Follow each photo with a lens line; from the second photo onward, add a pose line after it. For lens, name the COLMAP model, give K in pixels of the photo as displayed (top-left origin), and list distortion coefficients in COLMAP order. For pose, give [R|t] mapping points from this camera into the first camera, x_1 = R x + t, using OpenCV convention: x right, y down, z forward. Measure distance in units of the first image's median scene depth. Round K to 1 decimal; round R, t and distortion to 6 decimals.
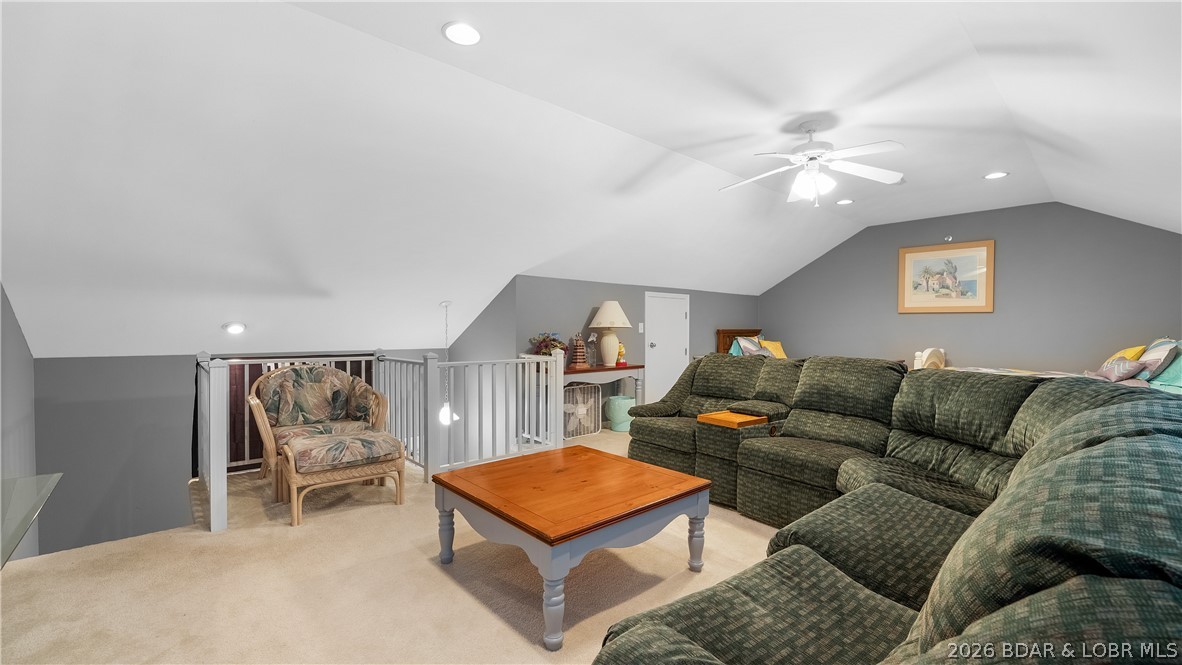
lens RADIAL K [[509.5, 0, 593.2], [0, 509.5, 335.9], [0, 0, 1]] dist [0.000349, 0.000126]
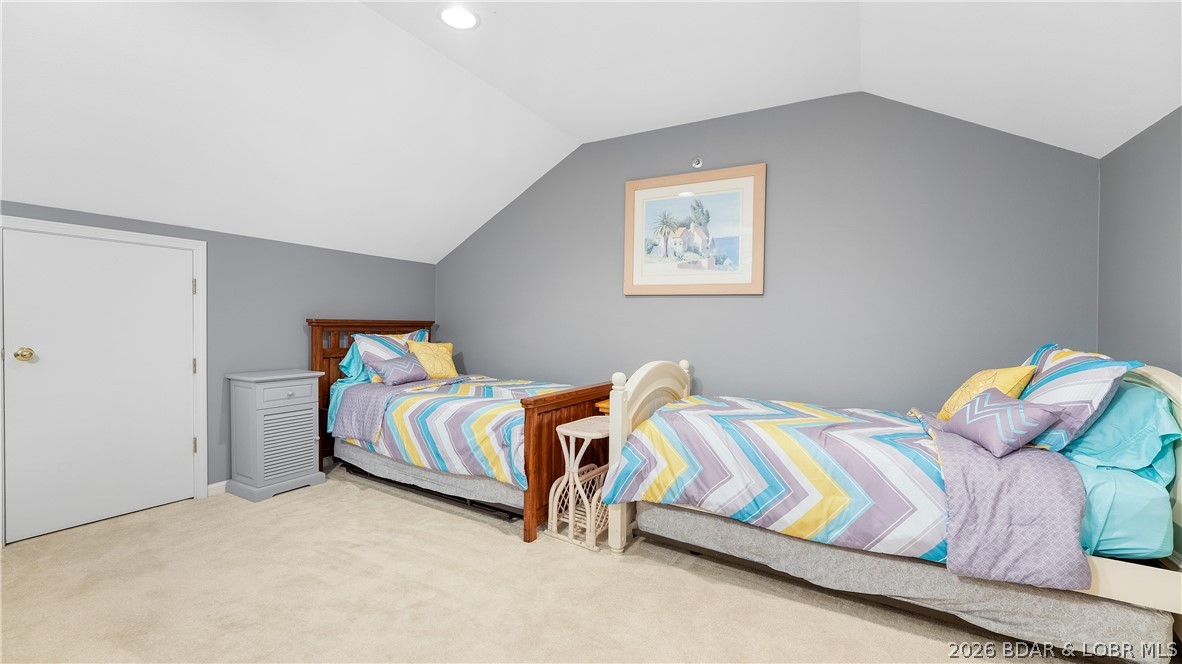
lens RADIAL K [[496.5, 0, 589.5], [0, 496.5, 328.3], [0, 0, 1]] dist [0.000717, 0.000177]
pose [[0.951263, 0.011525, 0.308165, 0.416698], [-0.011057, 0.999934, -0.003262, -0.006220], [-0.308182, -0.000305, 0.951327, 0.516388]]
